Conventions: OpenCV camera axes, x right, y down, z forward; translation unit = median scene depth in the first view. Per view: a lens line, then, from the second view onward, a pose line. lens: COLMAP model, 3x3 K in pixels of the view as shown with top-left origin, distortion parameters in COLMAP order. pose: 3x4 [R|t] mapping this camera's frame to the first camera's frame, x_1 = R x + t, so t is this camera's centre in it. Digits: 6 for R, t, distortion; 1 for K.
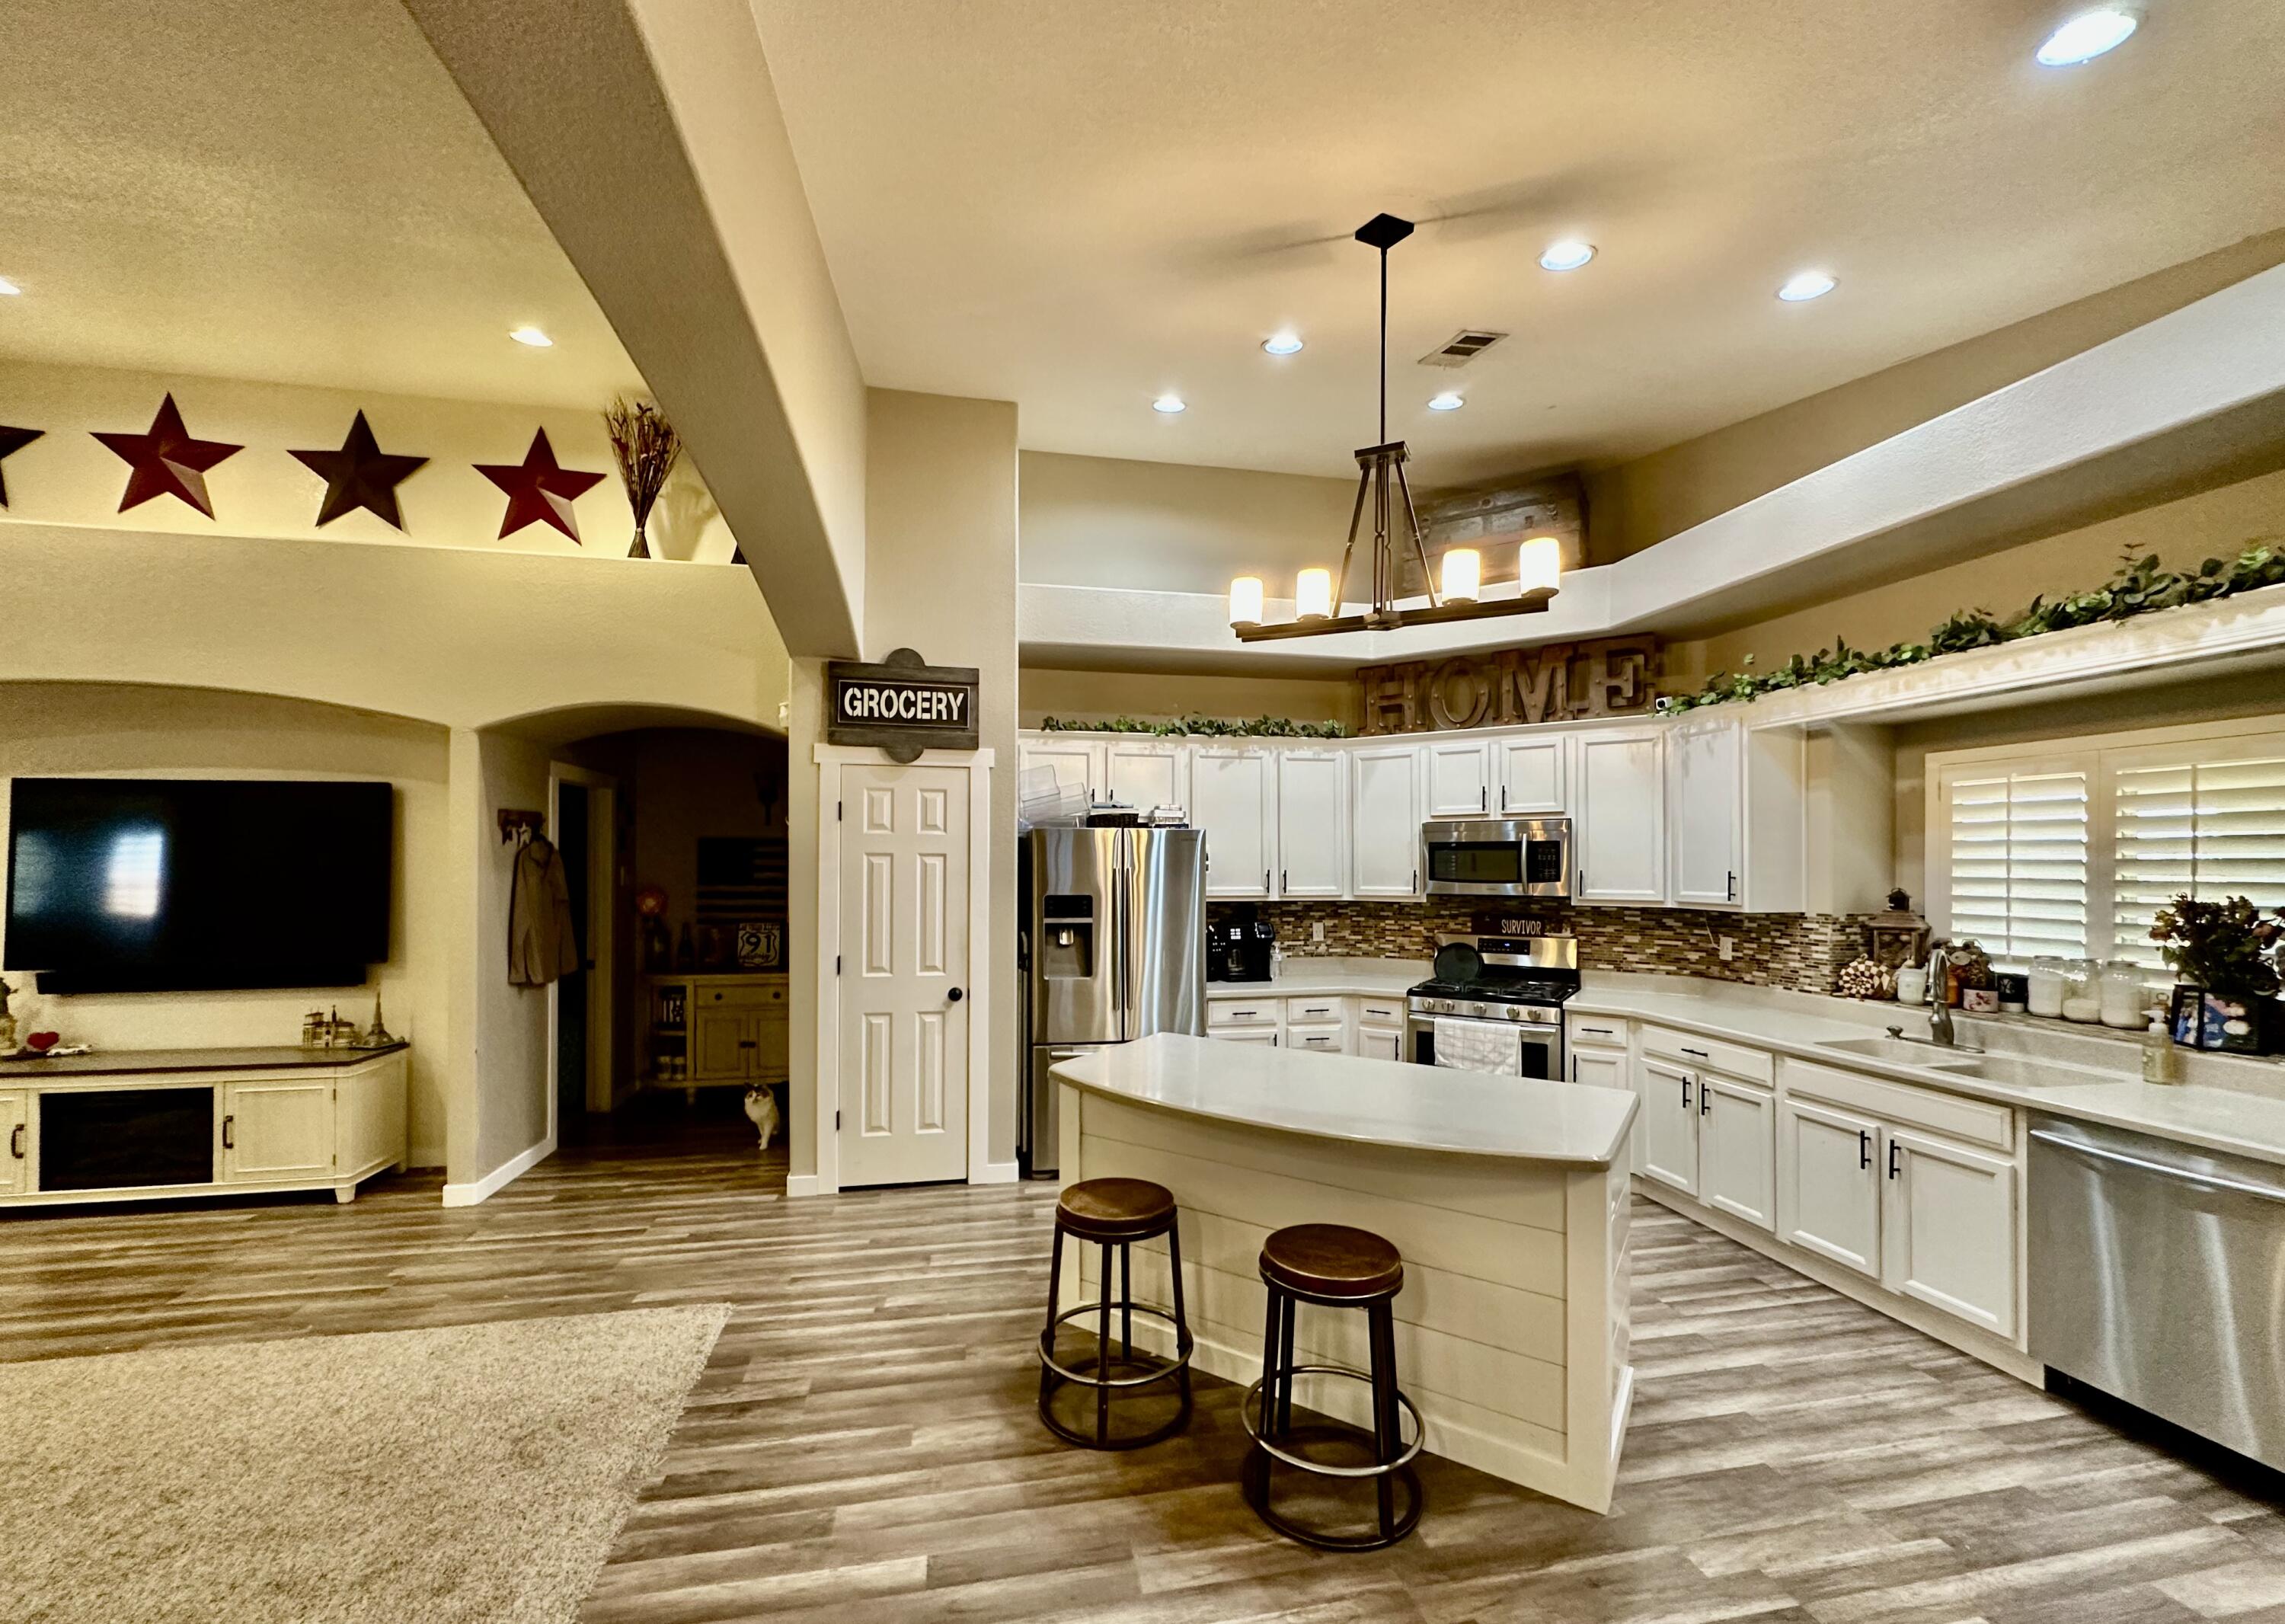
lens RADIAL K [[910.3, 0, 1143.7], [0, 910.3, 861.9], [0, 0, 1]] dist [-0.005776, 0.000594]
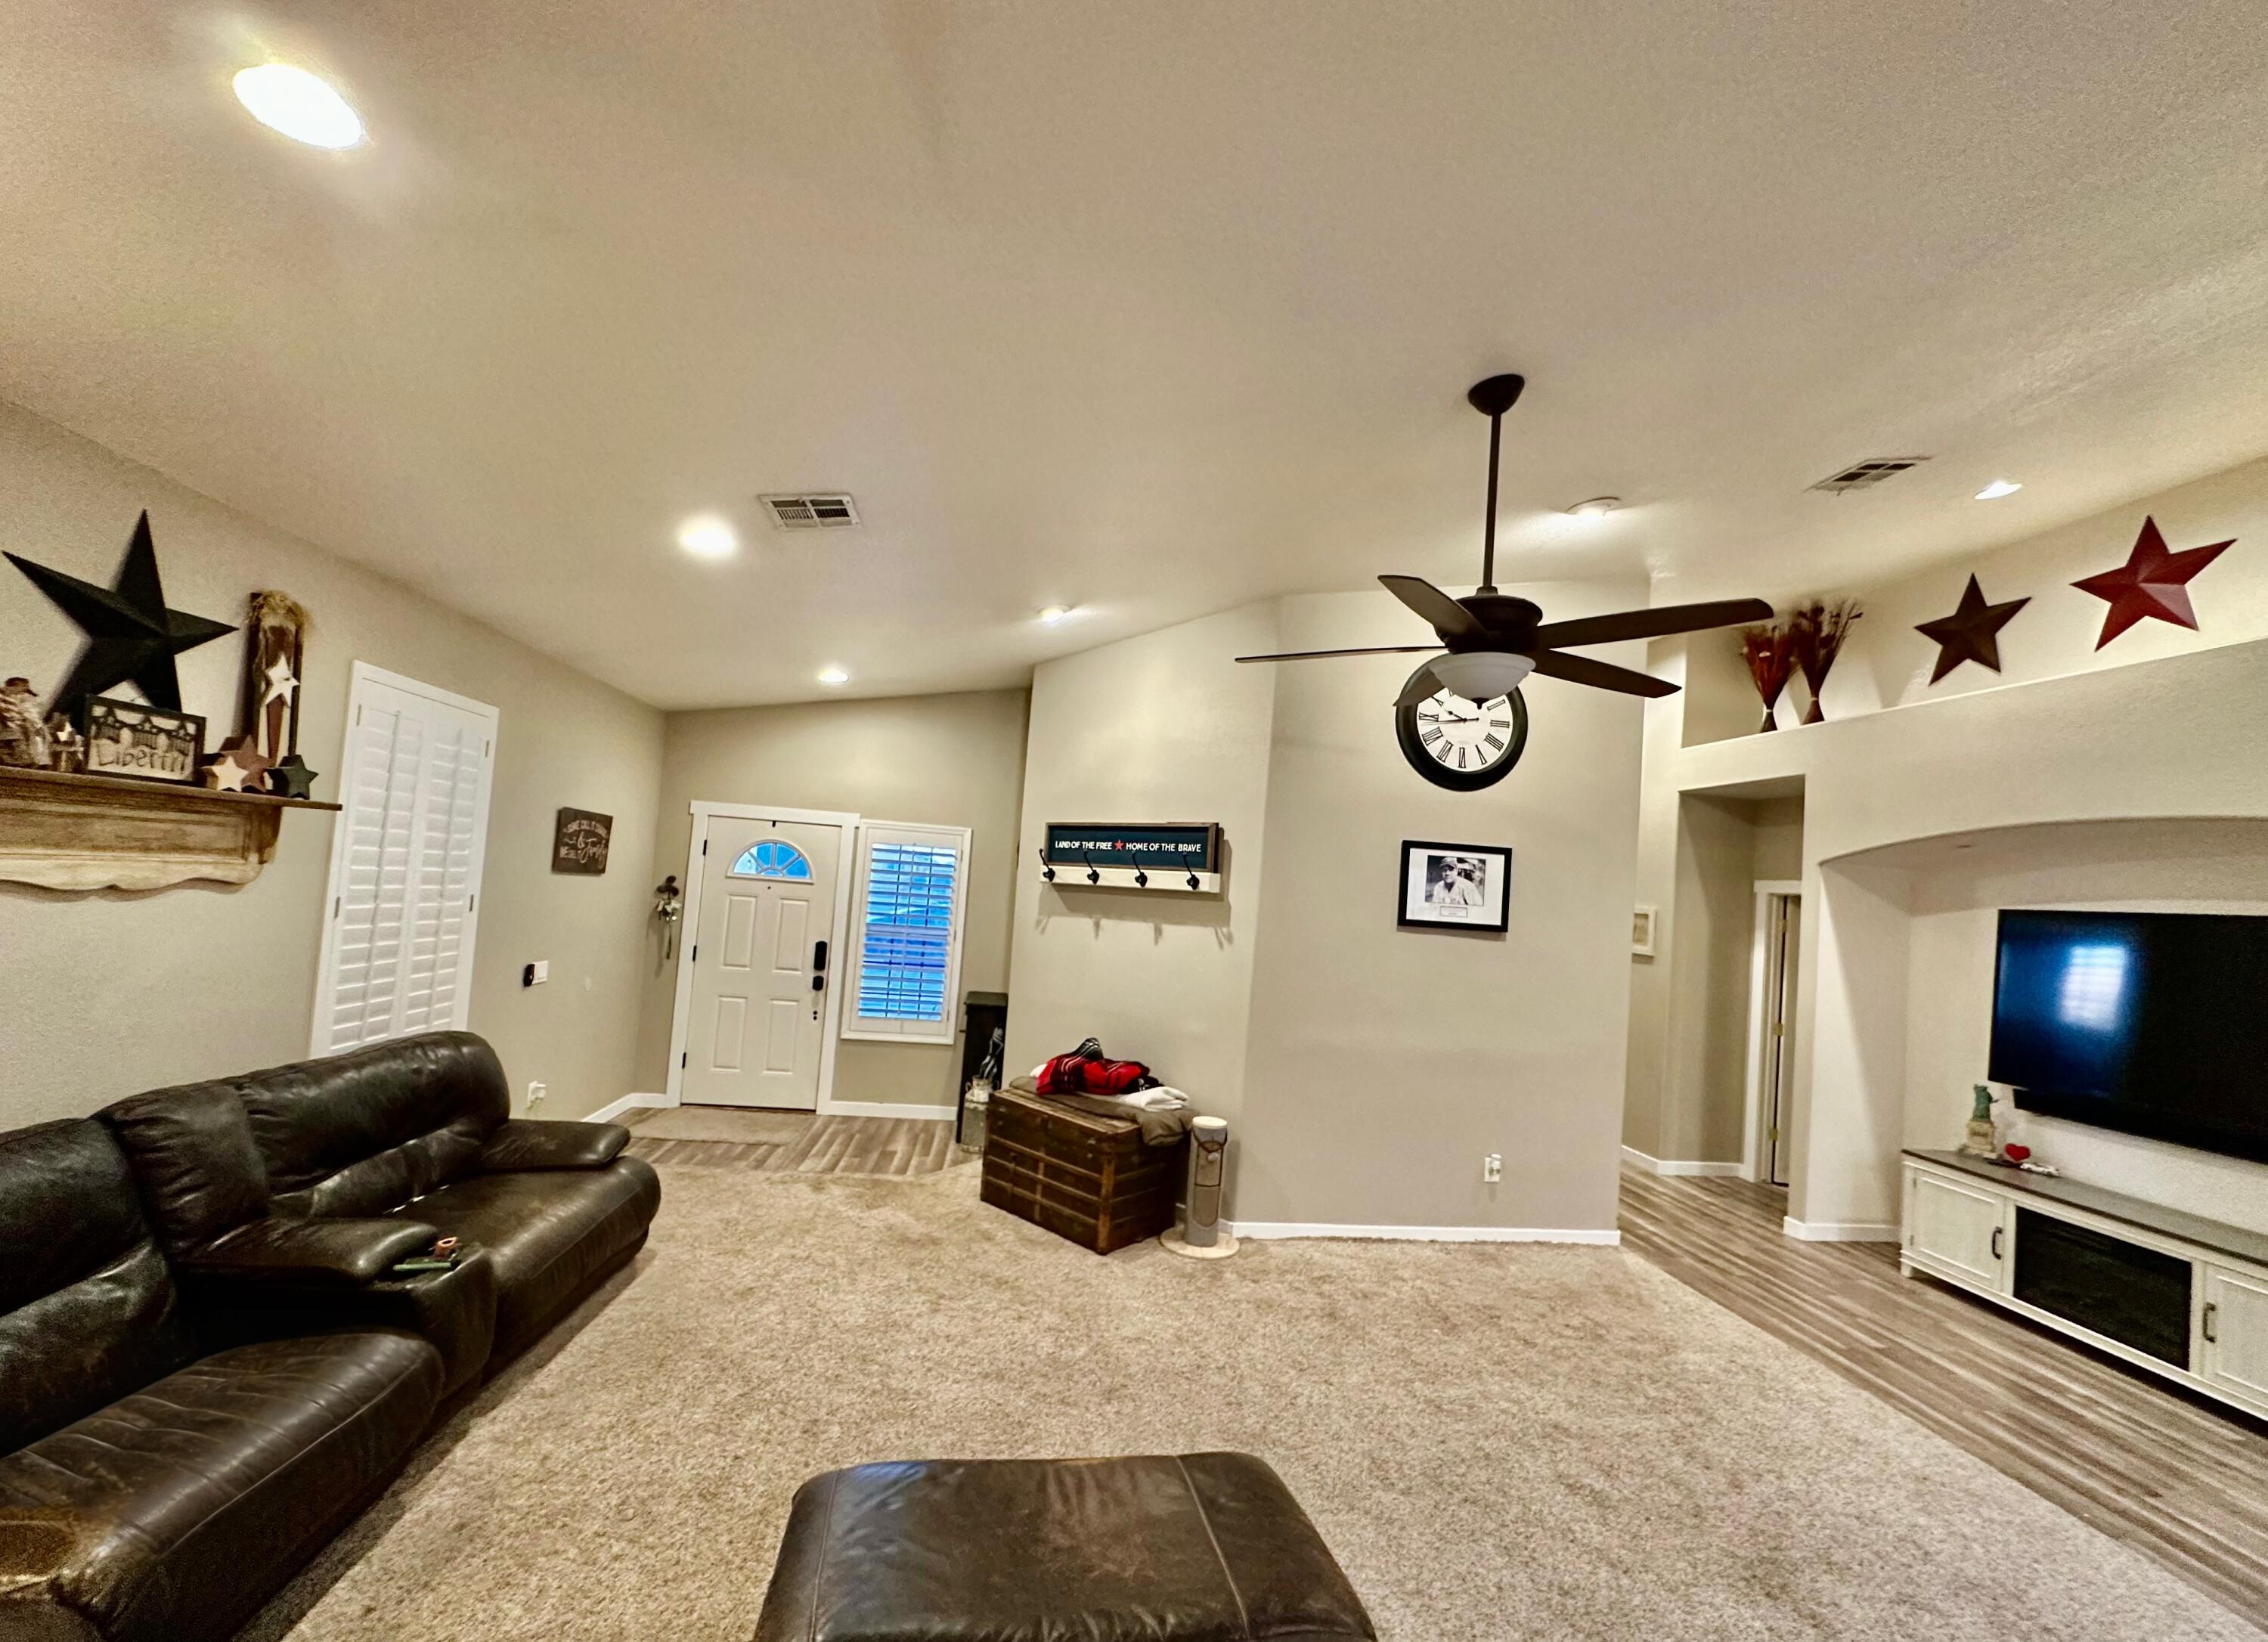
lens RADIAL K [[903.5, 0, 1134.9], [0, 903.5, 849.5], [0, 0, 1]] dist [-0.005776, 0.000594]
pose [[-0.069072, -0.048119, -0.996451, -0.058760], [-0.072206, 0.996457, -0.043114, -0.043166], [0.994995, 0.068972, -0.072301, 0.001892]]
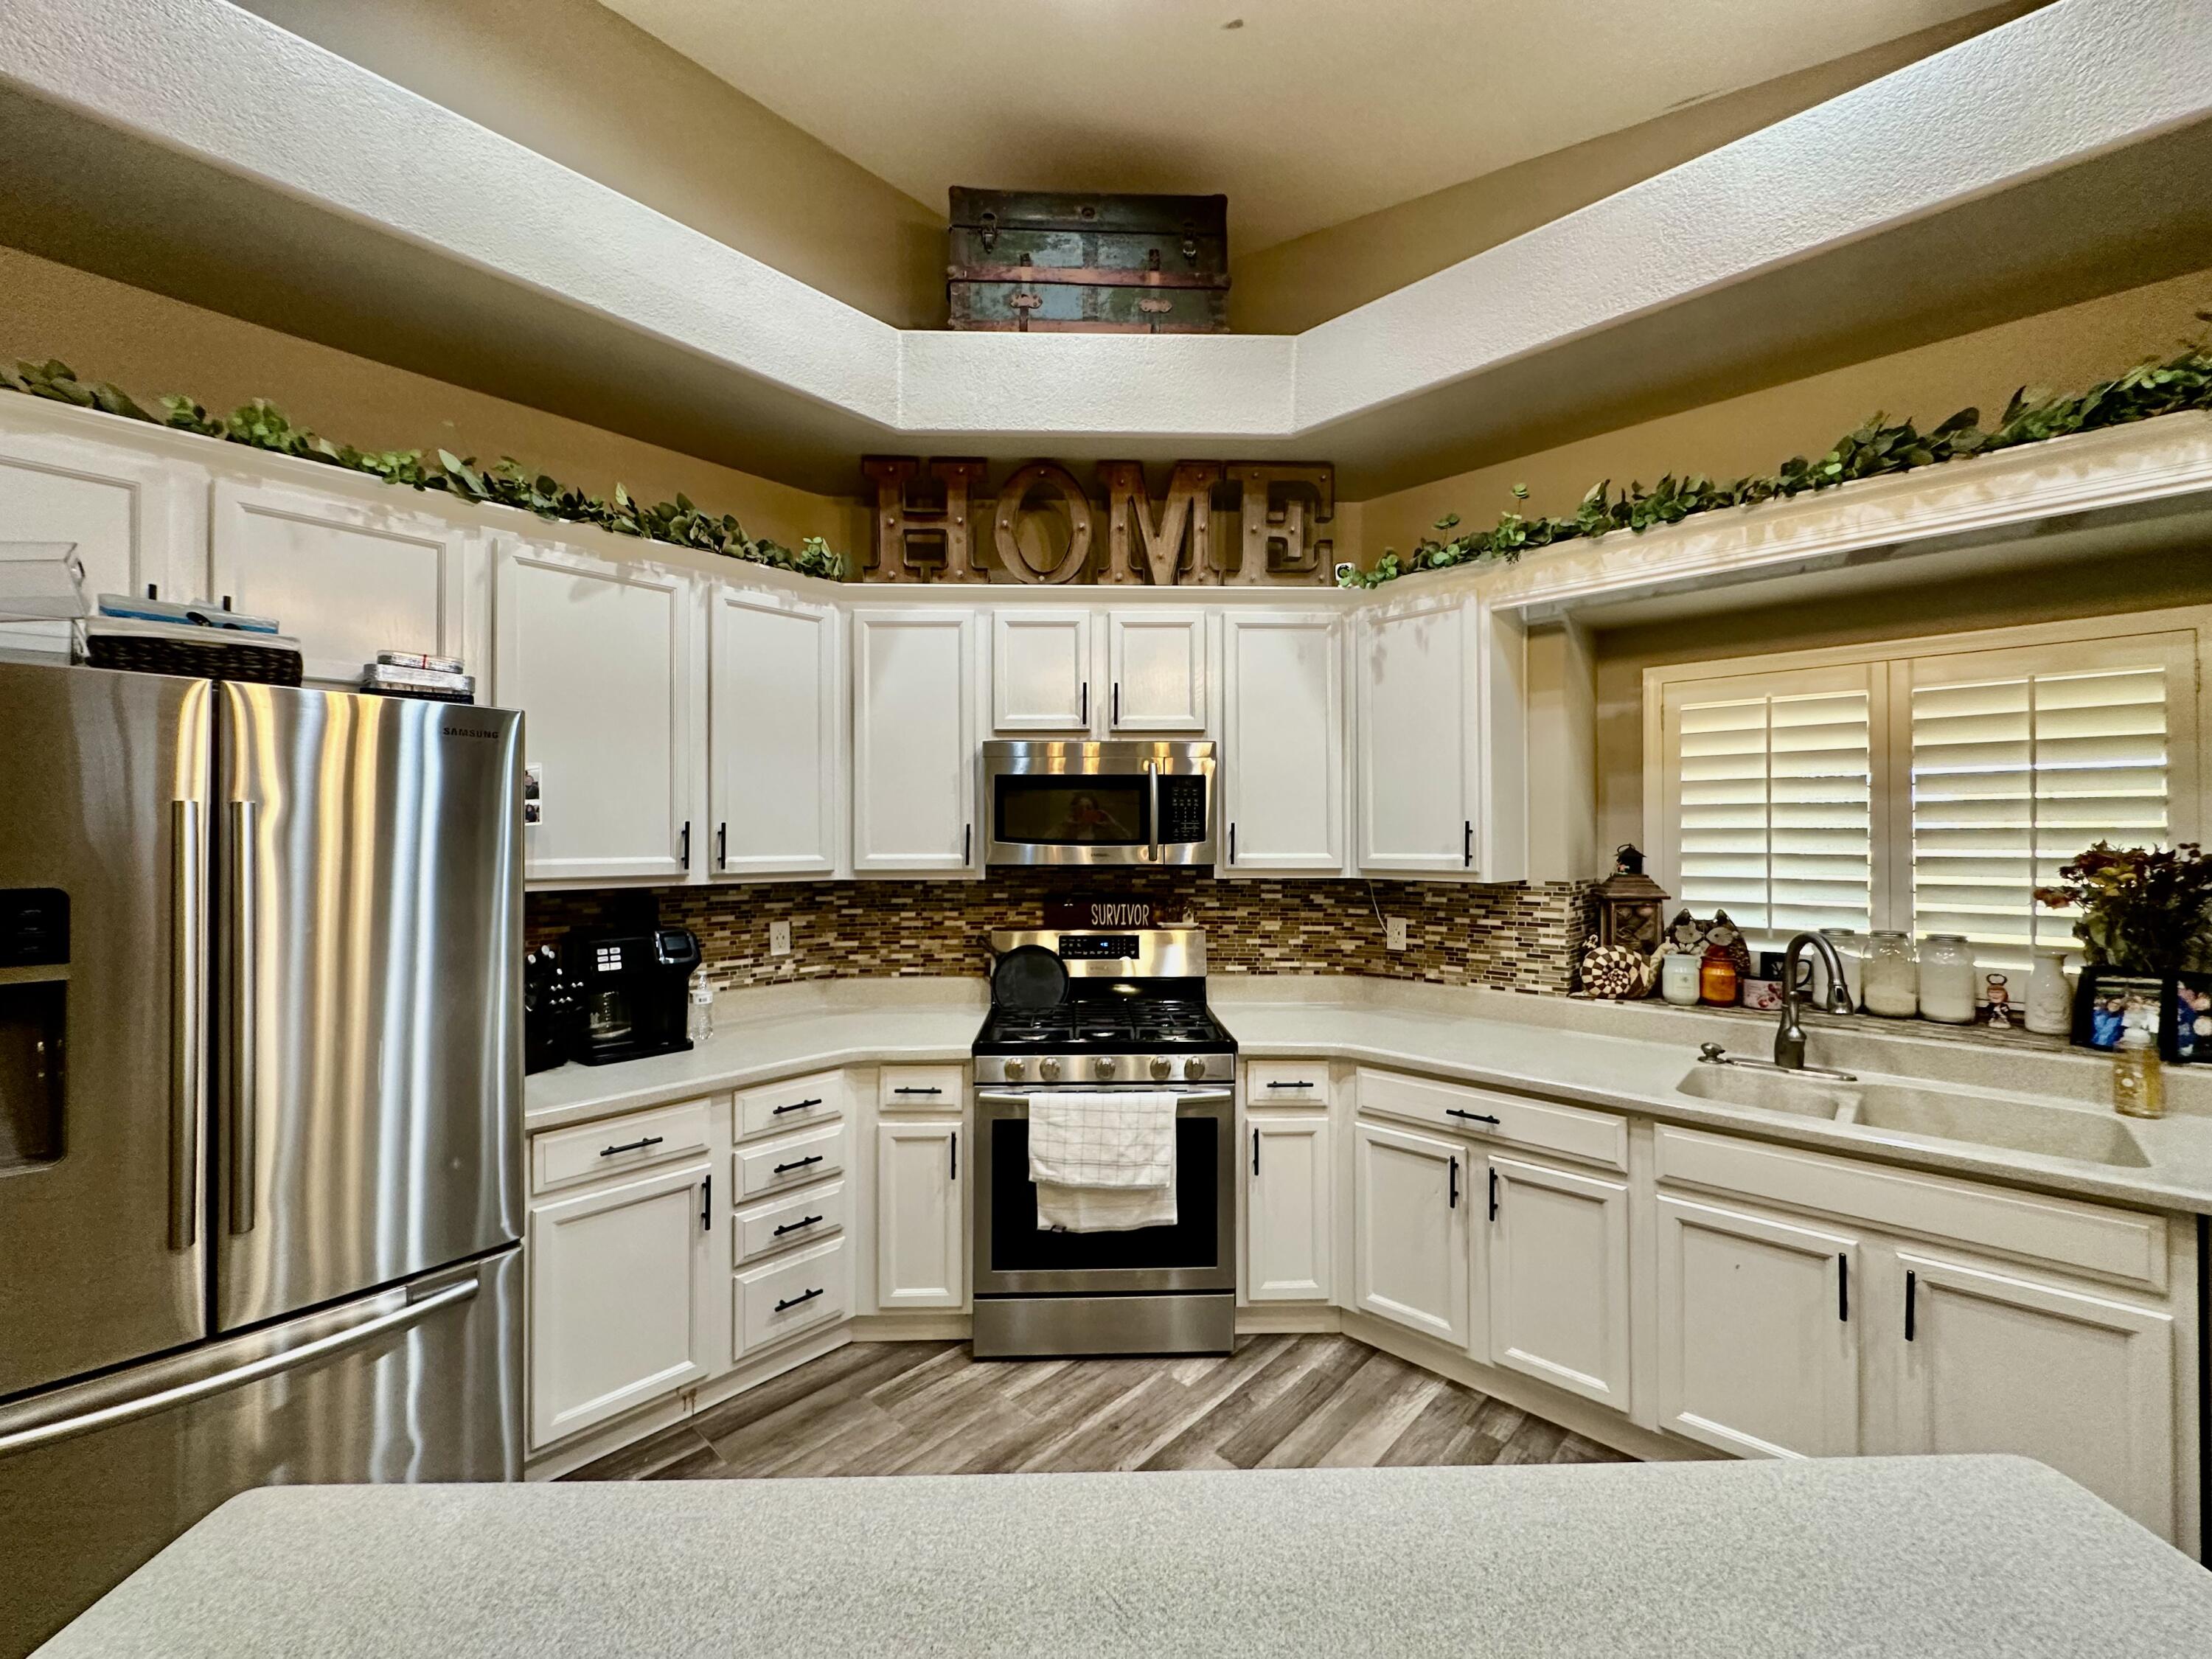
lens RADIAL K [[880.5, 0, 1105.6], [0, 880.5, 830.1], [0, 0, 1]] dist [-0.004494, 0.000686]
pose [[0.815391, 0.004307, 0.578895, 0.062484], [0.000205, 0.999970, -0.007728, 0.021908], [-0.578911, 0.006420, 0.815365, 0.634460]]
